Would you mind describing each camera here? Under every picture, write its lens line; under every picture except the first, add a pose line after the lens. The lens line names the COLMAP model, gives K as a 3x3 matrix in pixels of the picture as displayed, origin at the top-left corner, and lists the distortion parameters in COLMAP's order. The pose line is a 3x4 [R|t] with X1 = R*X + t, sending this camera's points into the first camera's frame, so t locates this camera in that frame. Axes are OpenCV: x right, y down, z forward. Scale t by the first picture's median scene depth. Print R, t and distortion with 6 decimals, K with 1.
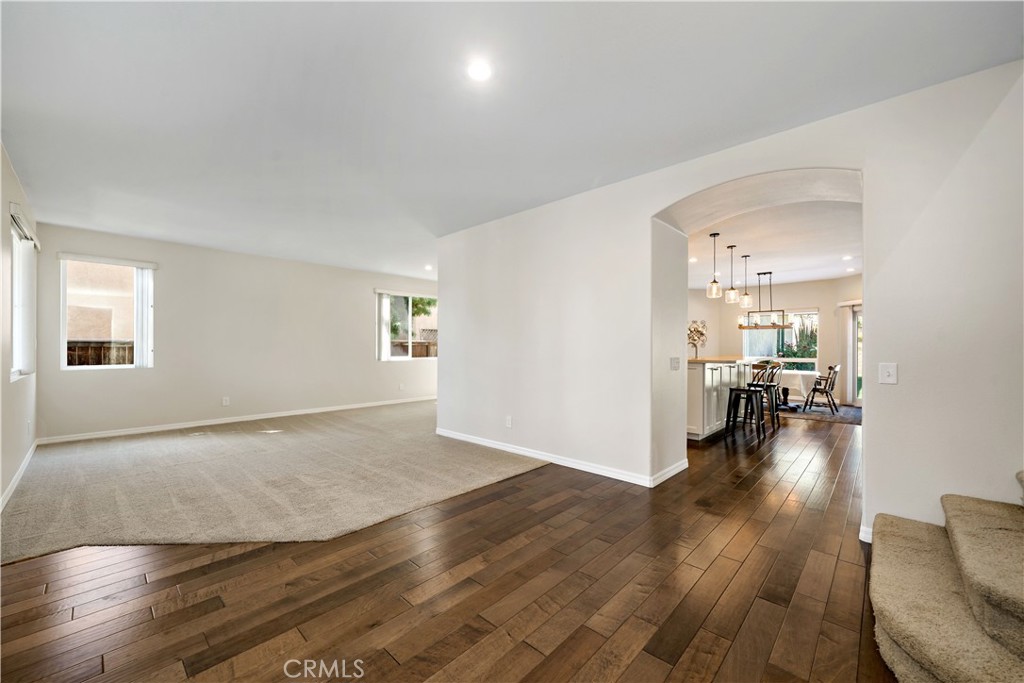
lens RADIAL K [[400.4, 0, 514.7], [0, 400.4, 344.7], [0, 0, 1]] dist [0.000658, -0.000011]
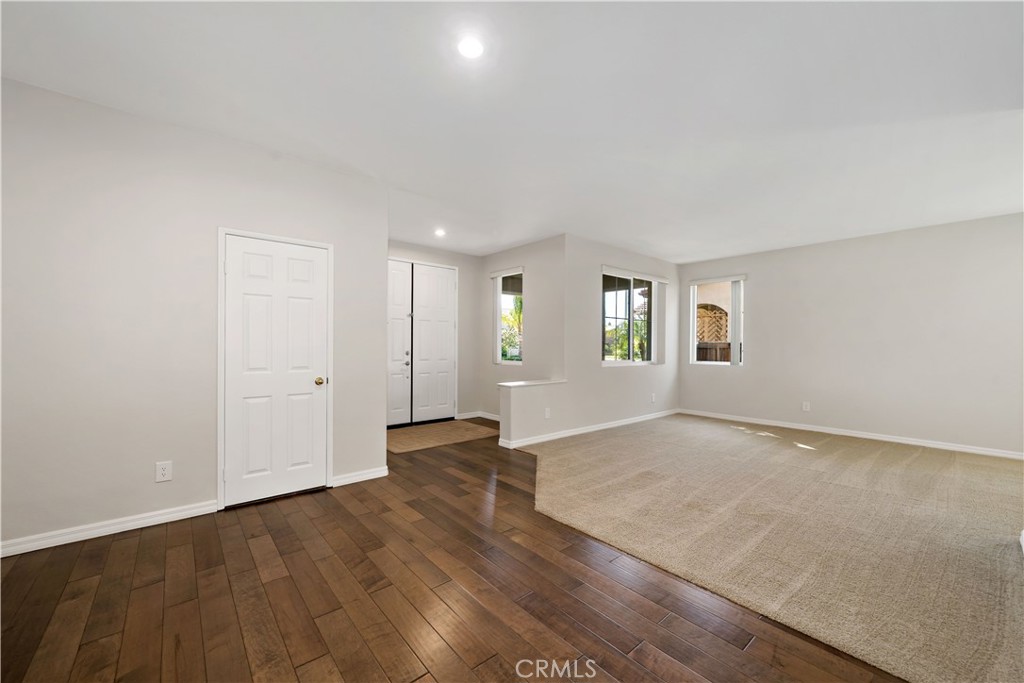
lens RADIAL K [[400.4, 0, 514.7], [0, 400.4, 344.7], [0, 0, 1]] dist [0.000658, -0.000011]
pose [[-0.119015, -0.002936, -0.992888, 0.543332], [0.001400, 0.999994, -0.003125, -0.001961], [0.992891, -0.001762, -0.119011, 0.805936]]
